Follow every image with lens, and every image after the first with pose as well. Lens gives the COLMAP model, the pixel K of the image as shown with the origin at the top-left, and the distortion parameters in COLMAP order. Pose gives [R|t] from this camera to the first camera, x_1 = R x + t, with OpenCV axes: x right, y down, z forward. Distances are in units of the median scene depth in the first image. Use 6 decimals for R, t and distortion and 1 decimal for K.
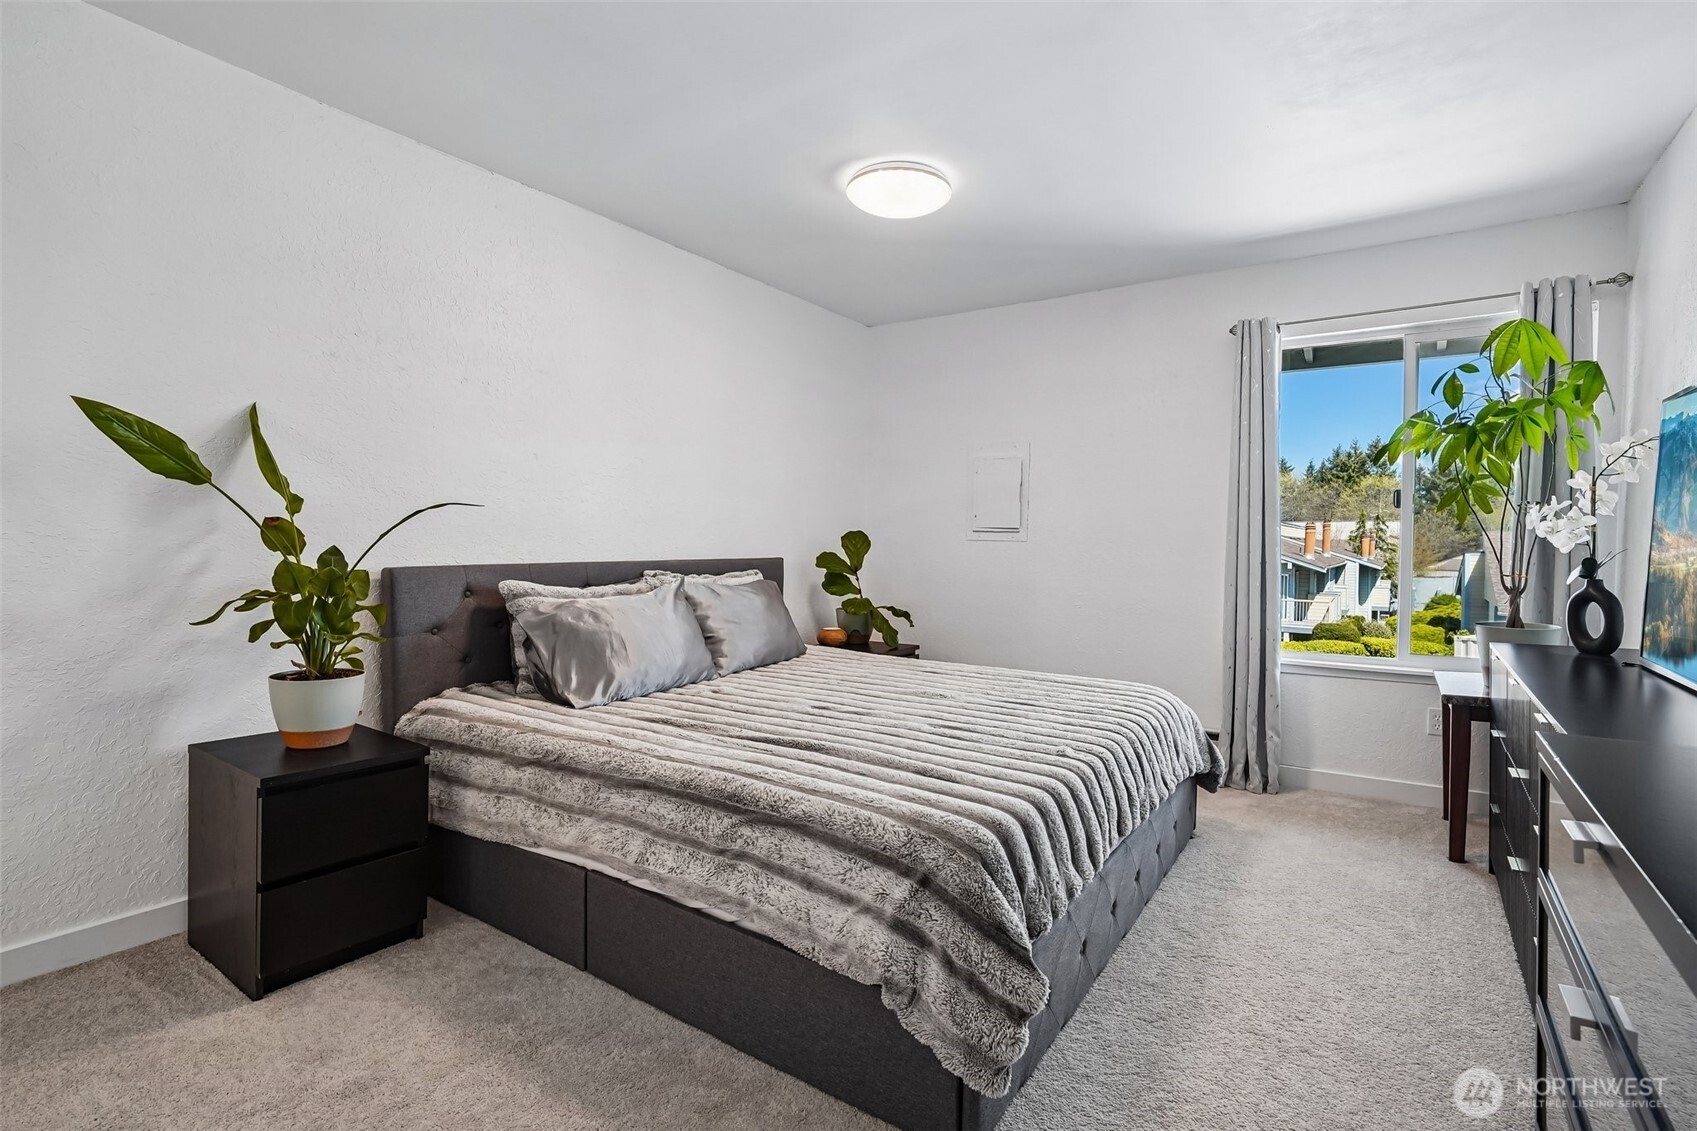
lens RADIAL K [[798.6, 0, 858.1], [0, 798.6, 543.3], [0, 0, 1]] dist [-0.019521, 0.007059]
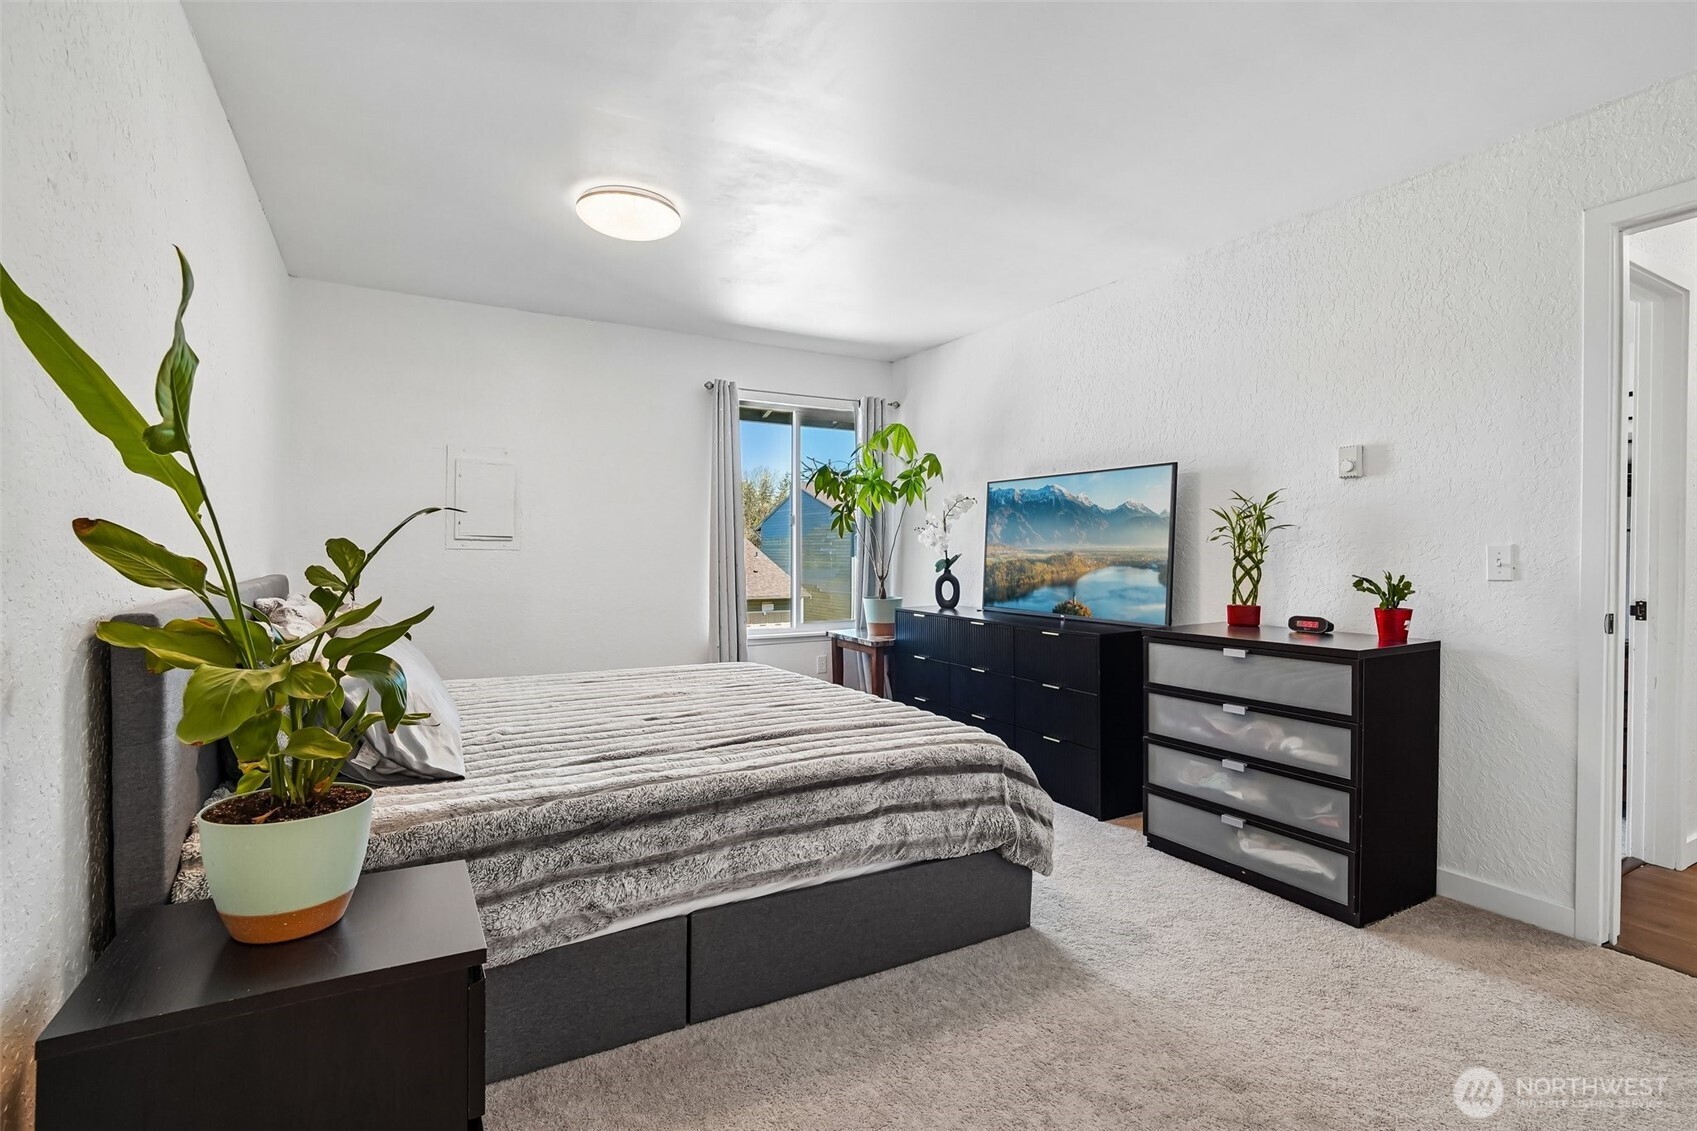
lens RADIAL K [[798.6, 0, 863.4], [0, 798.6, 557.3], [0, 0, 1]] dist [-0.019521, 0.007059]
pose [[0.428022, -0.015536, 0.903635, -0.762800], [0.002302, 0.999868, 0.016101, -0.013150], [-0.903766, -0.004812, 0.428001, 0.298678]]
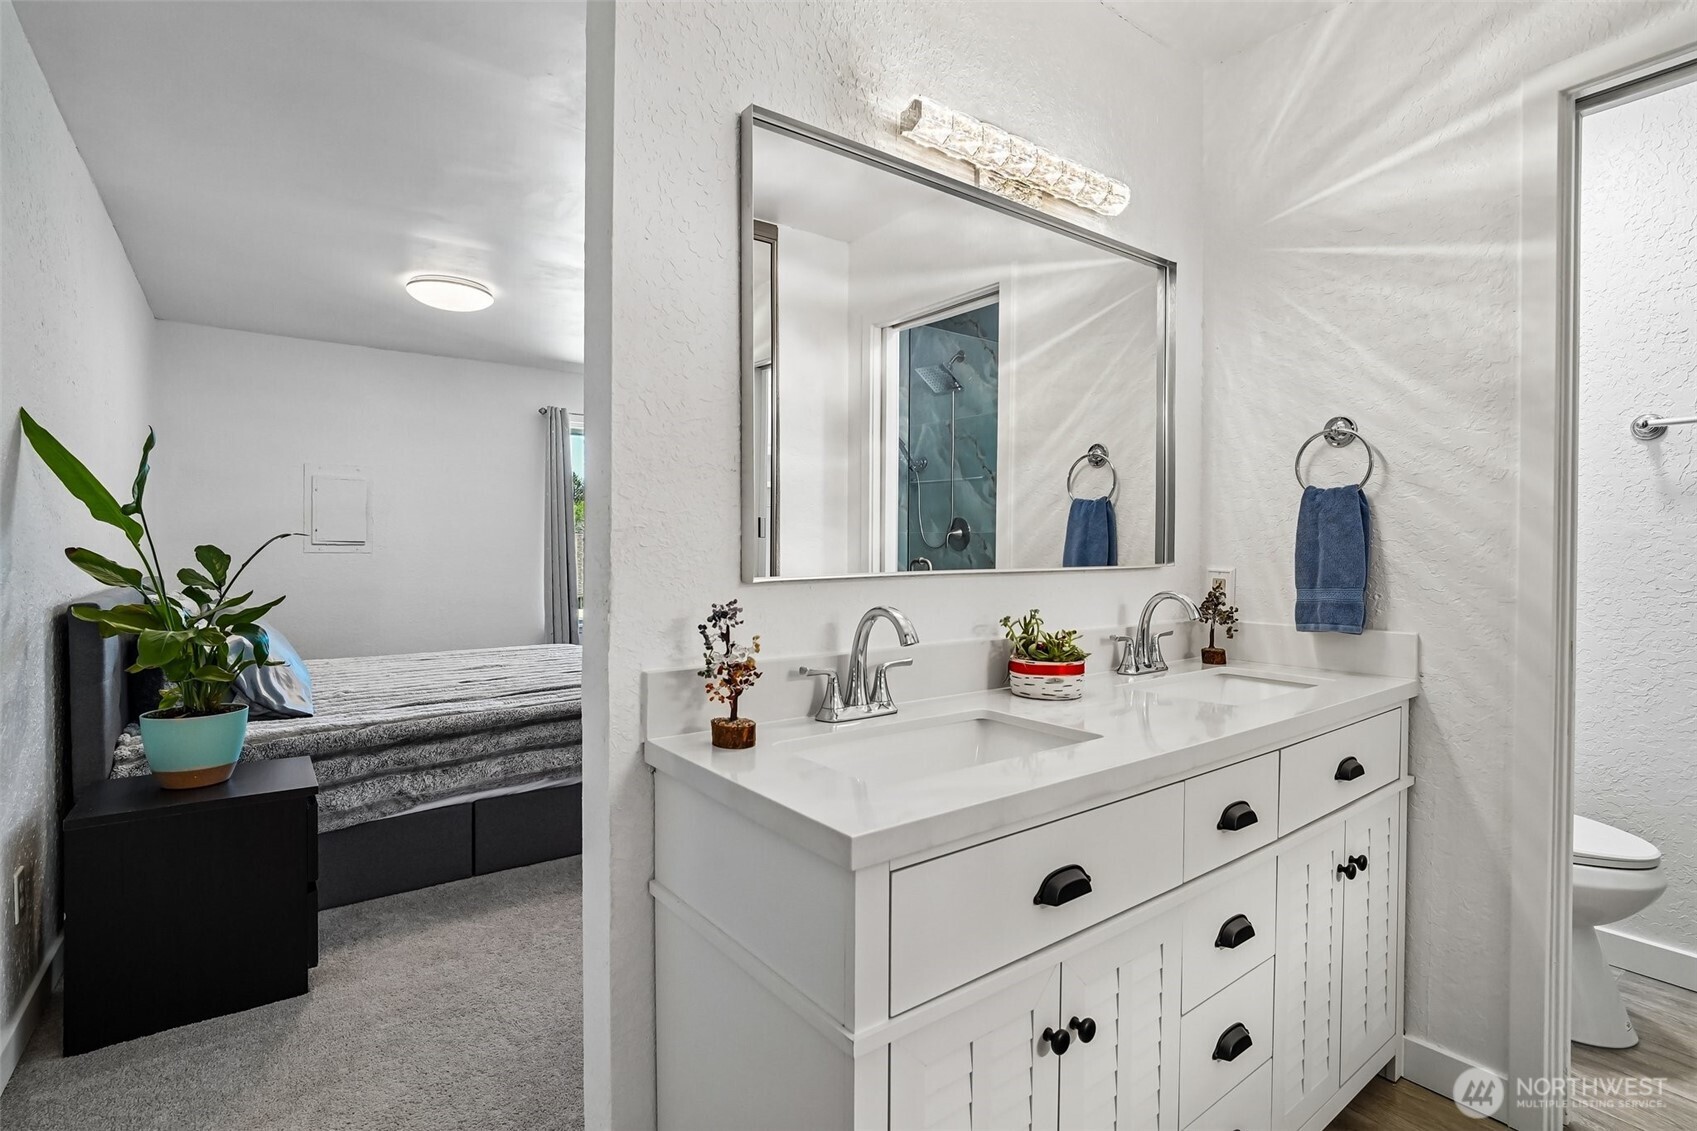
lens RADIAL K [[798.6, 0, 859.3], [0, 798.6, 558.6], [0, 0, 1]] dist [-0.019521, 0.007059]
pose [[0.317063, -0.025645, 0.948058, -0.999012], [0.005012, 0.999666, 0.025365, -0.030412], [-0.948391, -0.003291, 0.317086, -0.042377]]
